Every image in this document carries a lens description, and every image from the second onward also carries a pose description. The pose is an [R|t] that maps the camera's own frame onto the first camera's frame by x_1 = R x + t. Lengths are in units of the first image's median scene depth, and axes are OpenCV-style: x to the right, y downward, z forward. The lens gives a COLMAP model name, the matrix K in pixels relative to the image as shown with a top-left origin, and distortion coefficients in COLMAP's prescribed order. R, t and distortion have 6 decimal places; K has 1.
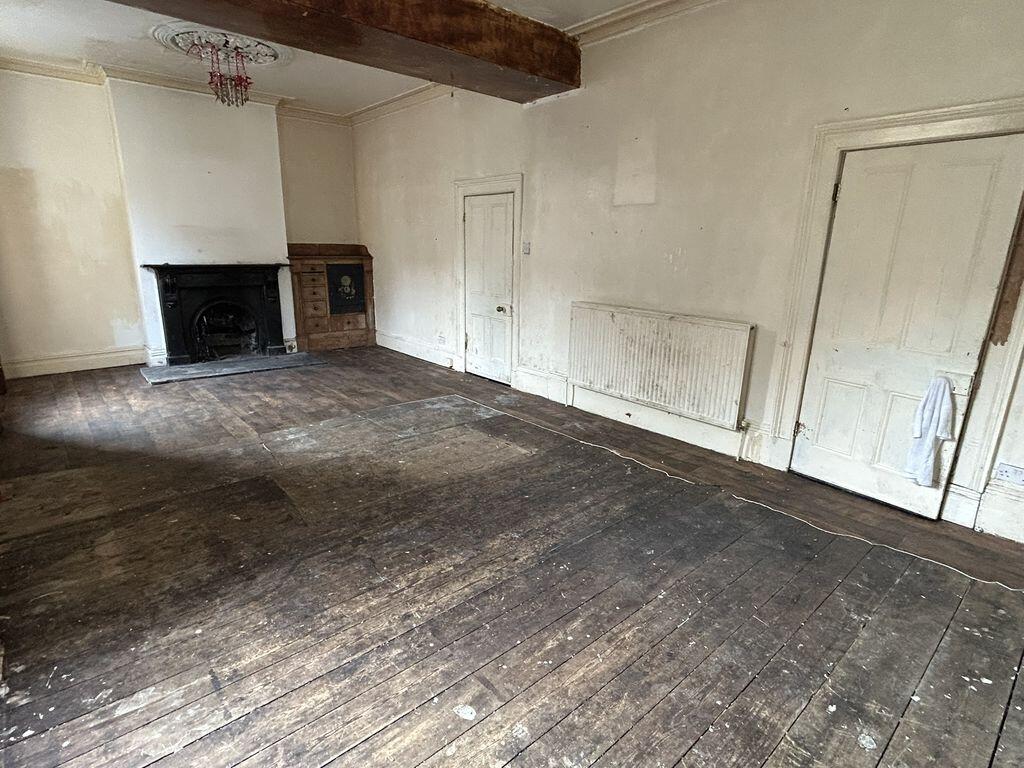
lens RADIAL K [[533.2, 0, 511.8], [0, 533.2, 381.5], [0, 0, 1]] dist [-0.000235, -0.001549]
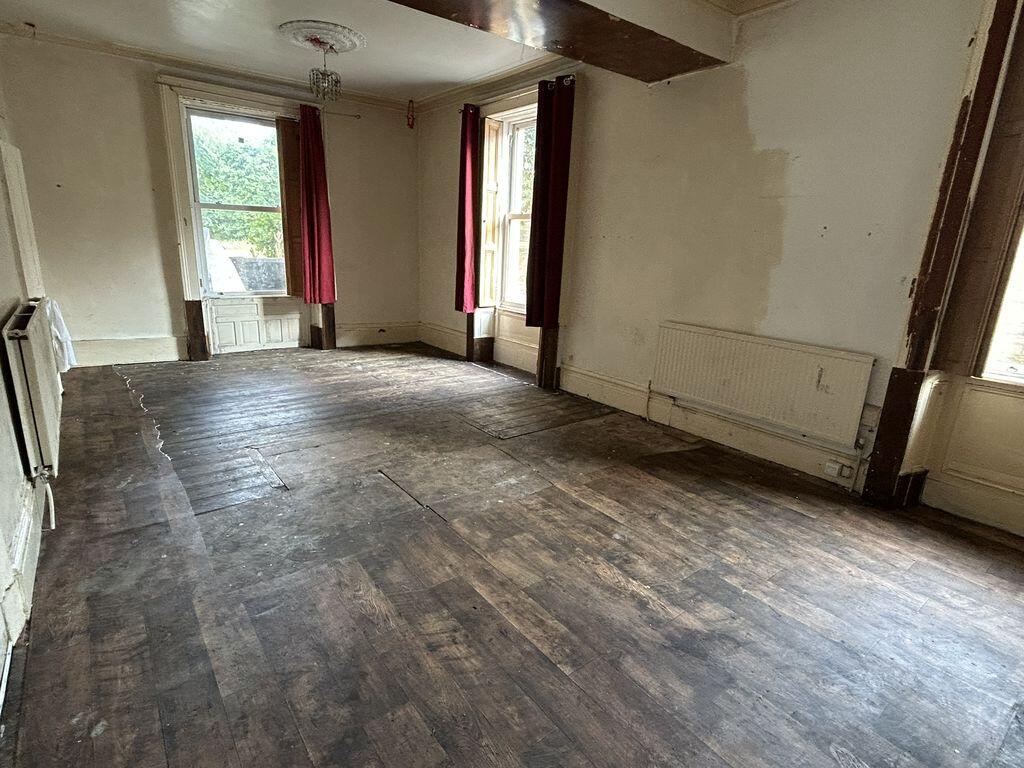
lens RADIAL K [[533.2, 0, 508.1], [0, 533.2, 386.6], [0, 0, 1]] dist [-0.000235, -0.001549]
pose [[-0.995955, -0.074789, 0.049803, -0.369175], [-0.040102, 0.865977, 0.498474, -0.363923], [-0.080408, 0.494460, -0.865473, 1.385206]]
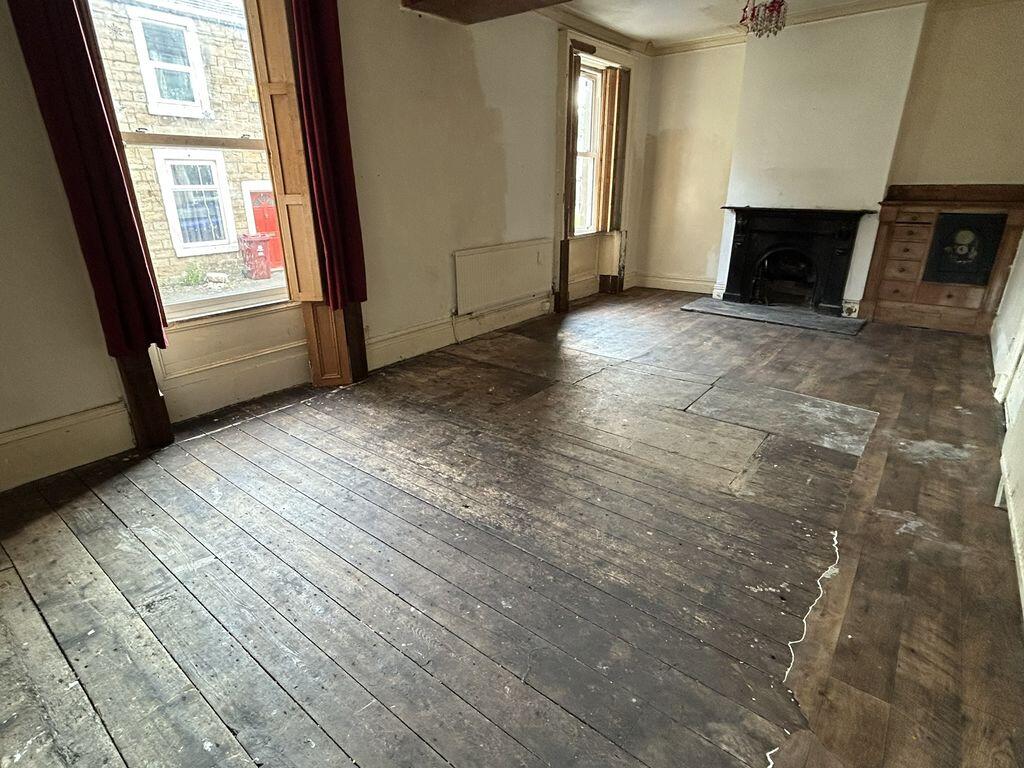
lens RADIAL K [[533.2, 0, 510.2], [0, 533.2, 385.9], [0, 0, 1]] dist [-0.000235, -0.001549]
pose [[0.175549, 0.331848, -0.926855, 0.467634], [-0.236089, 0.928193, 0.287611, -0.099740], [0.955743, 0.168330, 0.241289, 0.423444]]
